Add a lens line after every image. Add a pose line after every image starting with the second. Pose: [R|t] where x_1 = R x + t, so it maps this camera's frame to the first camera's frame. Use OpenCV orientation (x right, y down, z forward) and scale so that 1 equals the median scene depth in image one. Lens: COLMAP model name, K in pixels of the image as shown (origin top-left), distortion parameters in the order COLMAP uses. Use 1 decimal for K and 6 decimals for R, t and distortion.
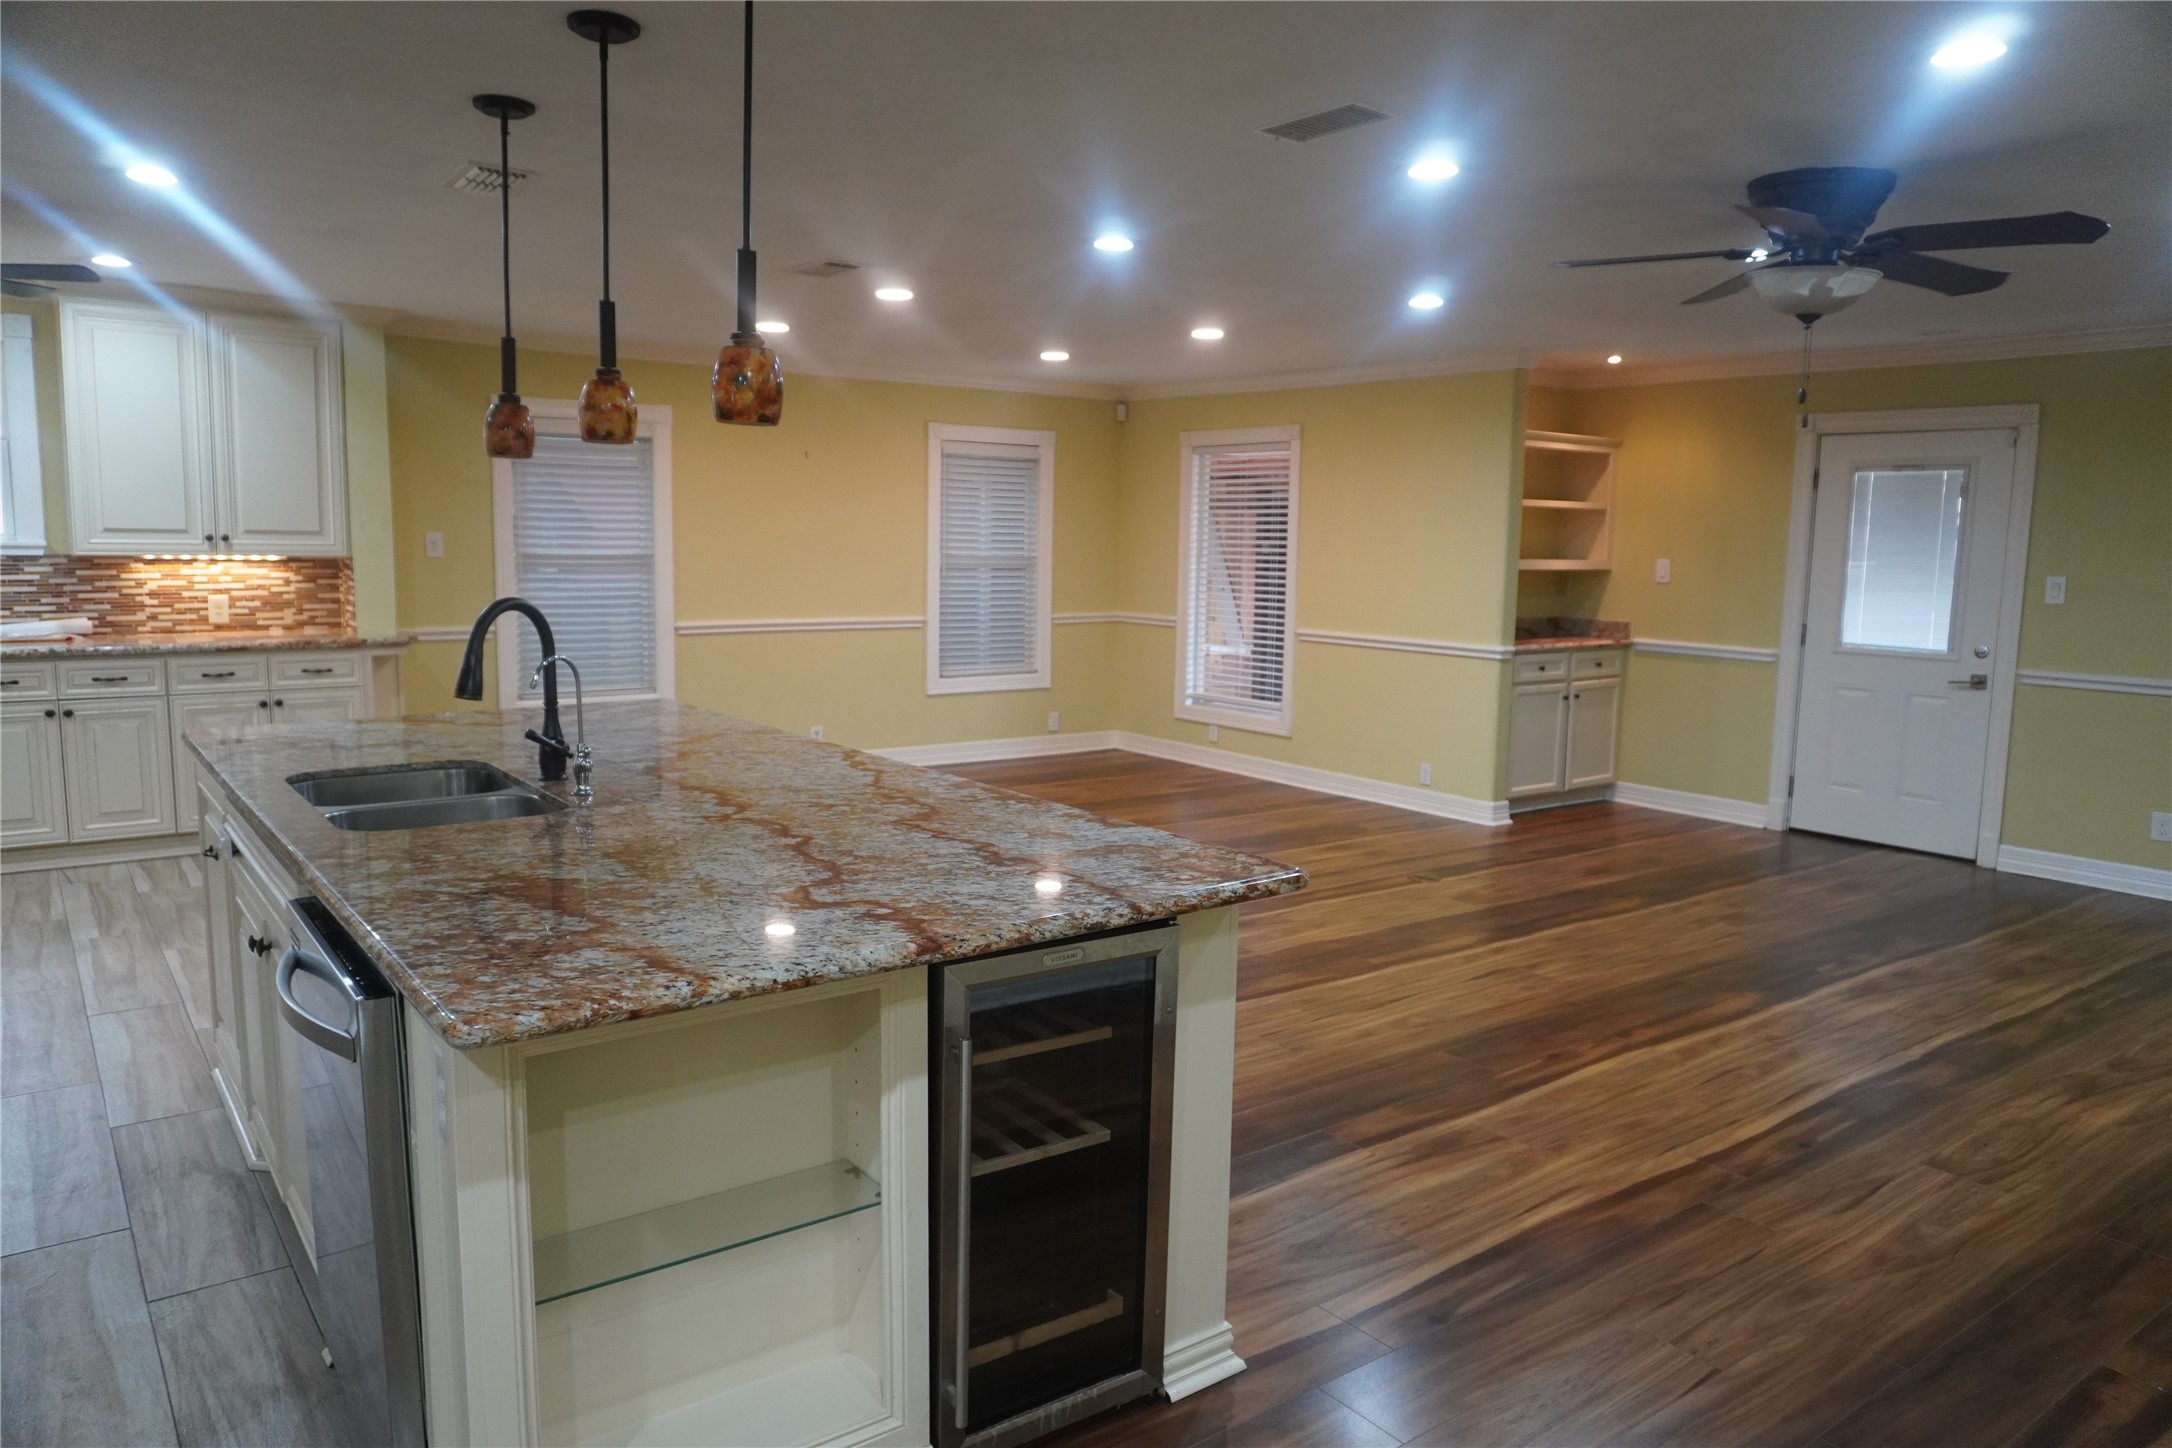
lens RADIAL K [[1463.0, 0, 1083.8], [0, 1463.0, 717.0], [0, 0, 1]] dist [-0.011448, 0.001118]
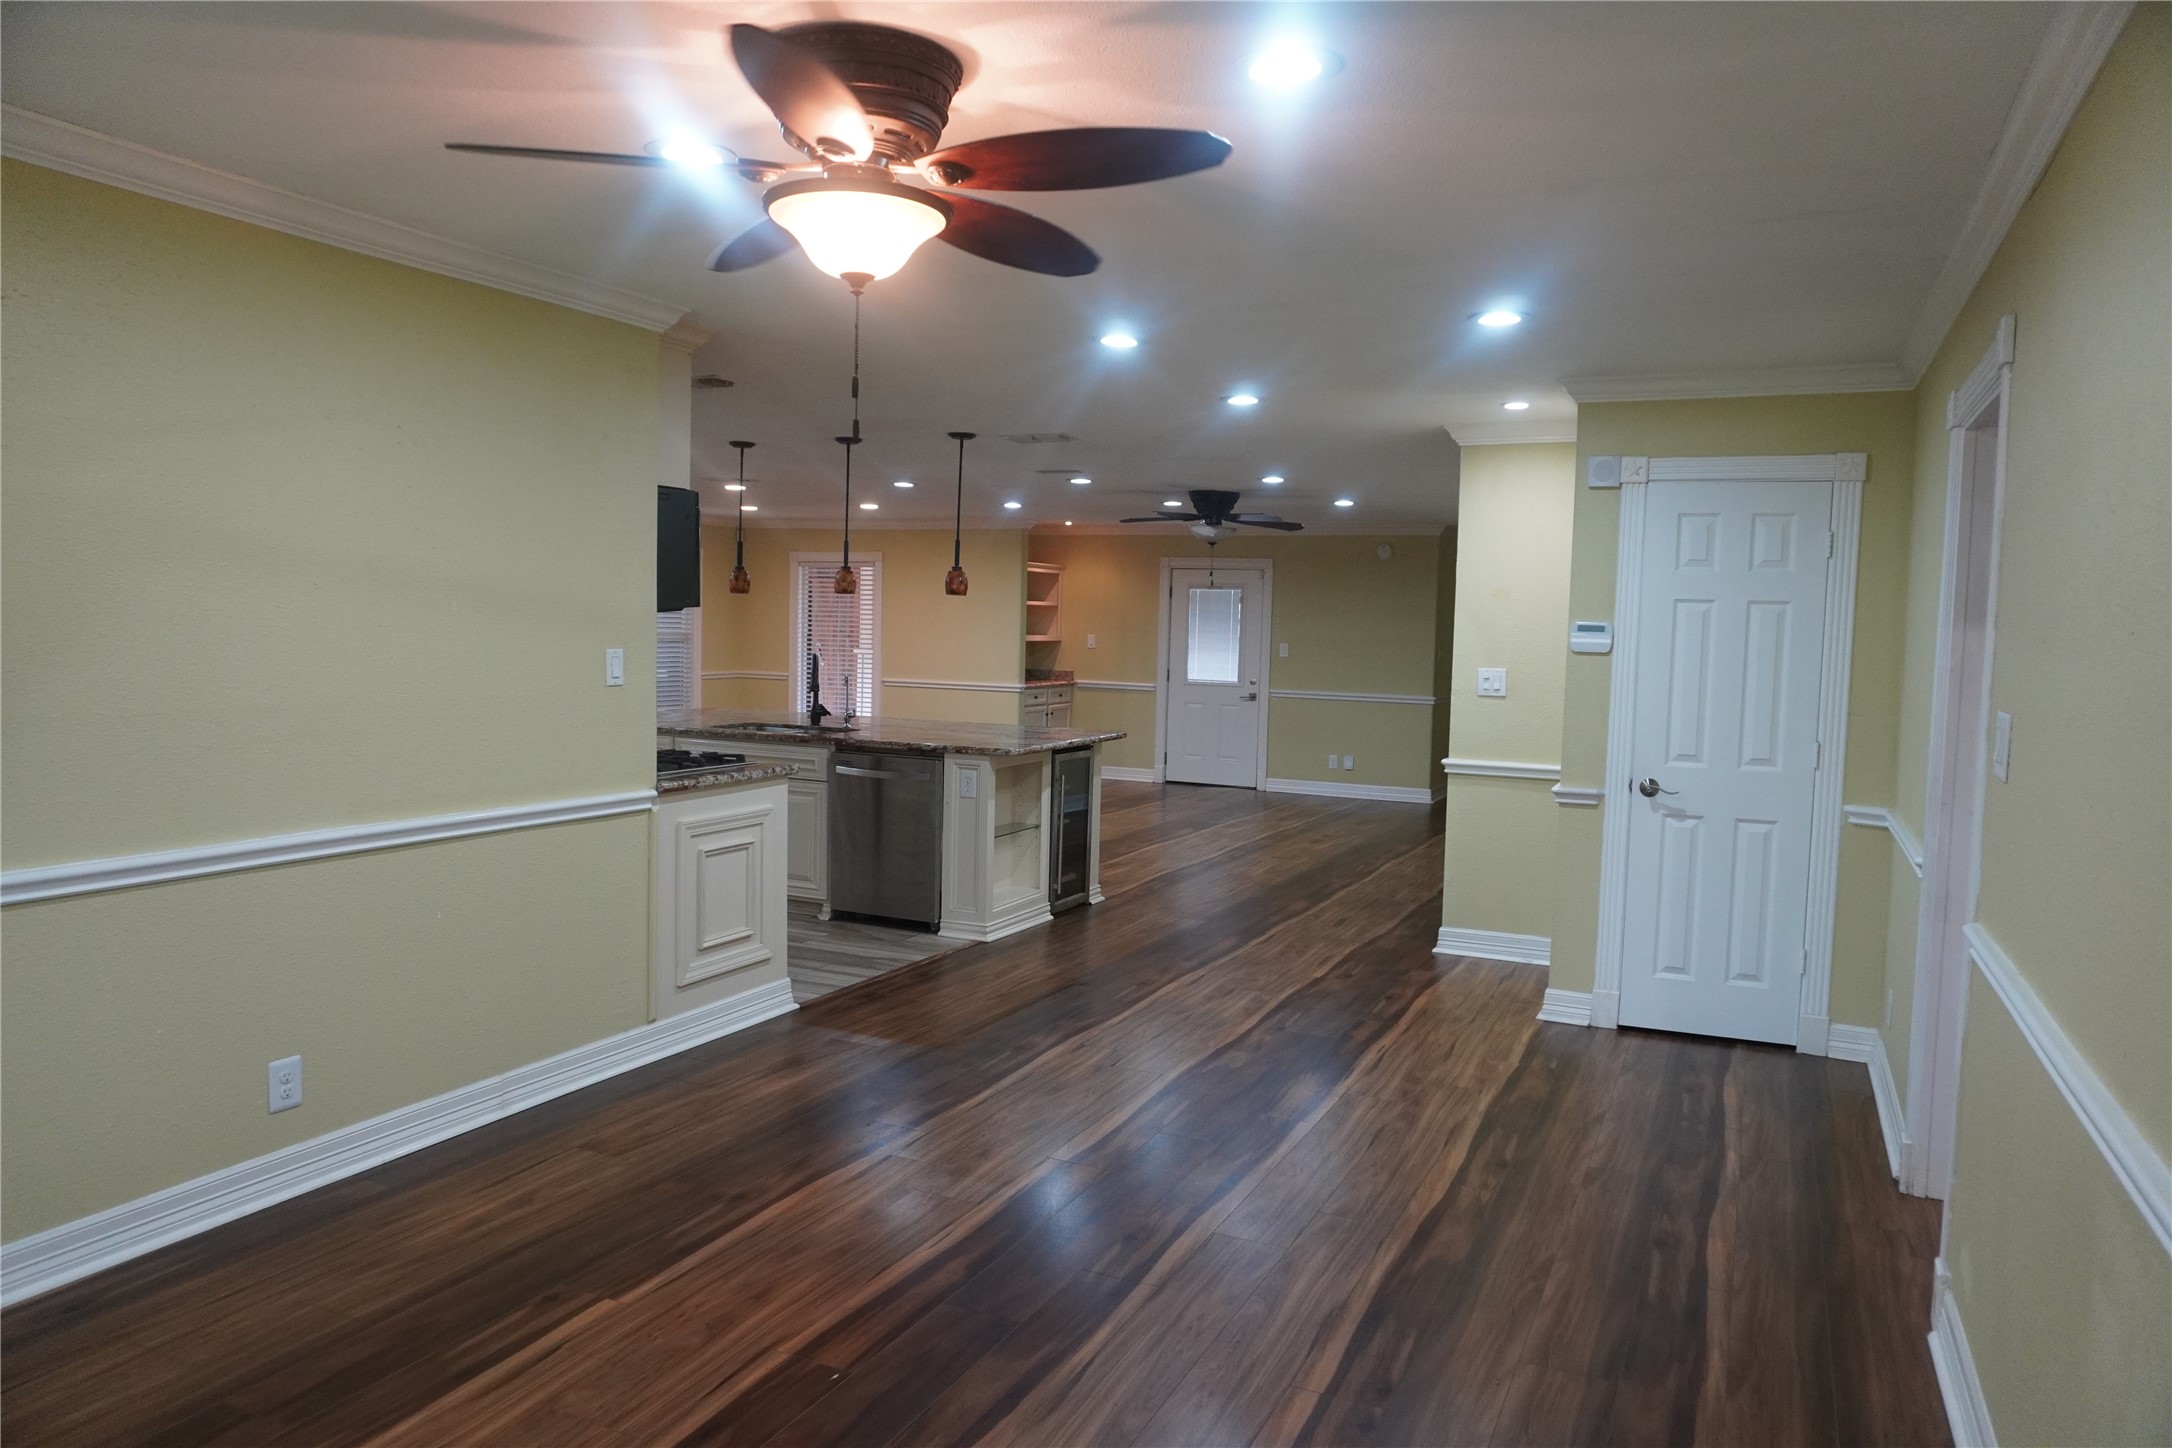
lens RADIAL K [[1463.0, 0, 1084.9], [0, 1463.0, 722.6], [0, 0, 1]] dist [-0.011448, 0.001118]
pose [[0.887260, -0.028730, 0.460374, -0.452379], [0.048295, 0.998359, -0.030774, 0.054911], [-0.458734, 0.049538, 0.887192, -0.589418]]
